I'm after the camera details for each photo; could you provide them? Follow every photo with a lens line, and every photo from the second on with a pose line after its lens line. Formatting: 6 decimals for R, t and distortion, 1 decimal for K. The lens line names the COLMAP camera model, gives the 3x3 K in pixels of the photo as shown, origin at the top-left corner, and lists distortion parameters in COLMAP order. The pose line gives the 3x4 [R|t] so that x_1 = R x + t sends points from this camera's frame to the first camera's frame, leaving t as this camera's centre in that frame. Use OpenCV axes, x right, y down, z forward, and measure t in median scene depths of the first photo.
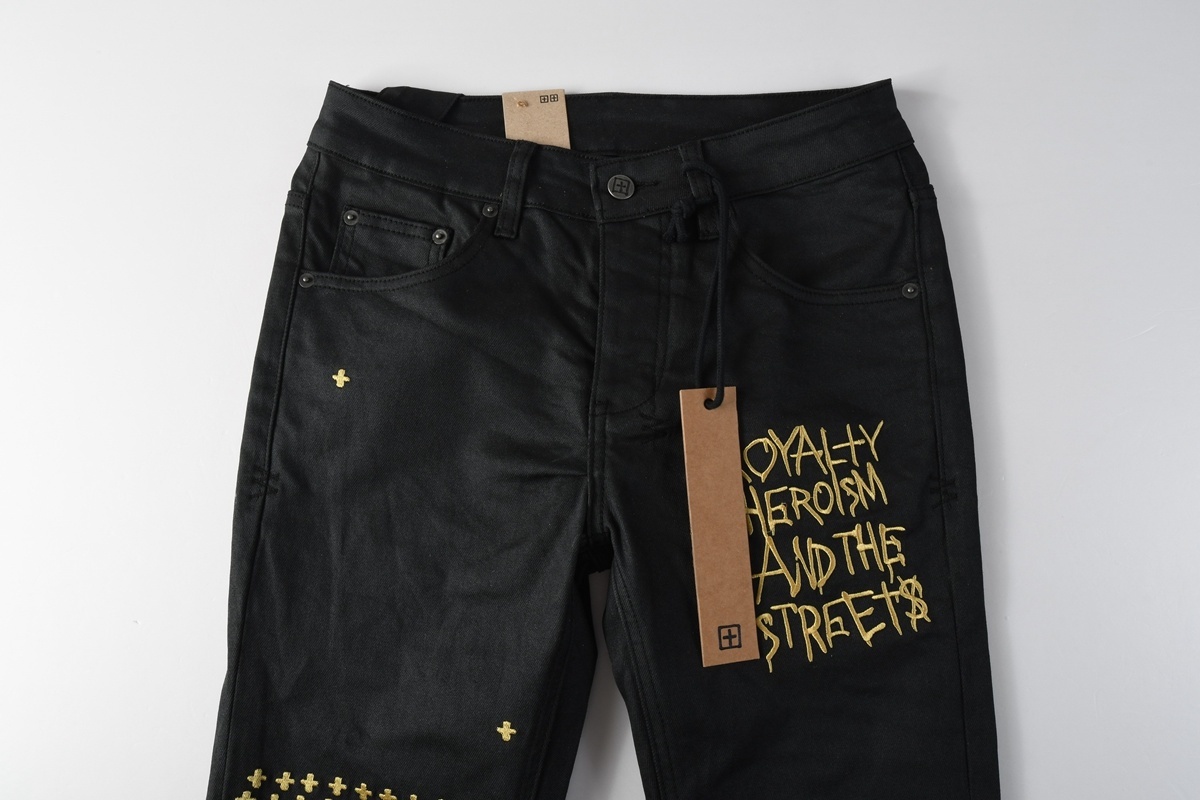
lens RADIAL K [[881.0, 0, 600.0], [0, 881.0, 400.0], [0, 0, 1]] dist [-0.035480, -0.001670]
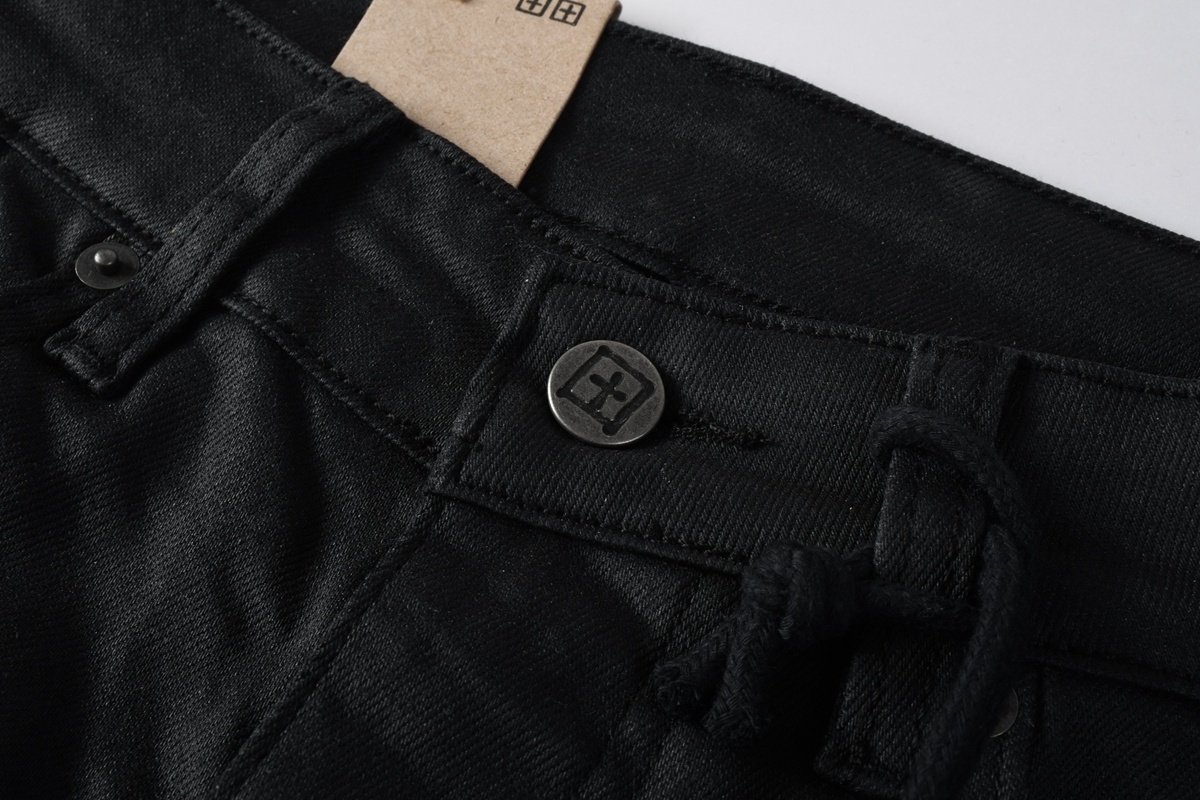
lens RADIAL K [[1460.2, 0, 600.0], [0, 1460.2, 400.0], [0, 0, 1]] dist [0.034150, 0.009163]
pose [[0.878625, 0.404815, -0.253264, 0.119648], [-0.458757, 0.862794, -0.212438, -0.158997], [0.132517, 0.302840, 0.943784, 0.641652]]
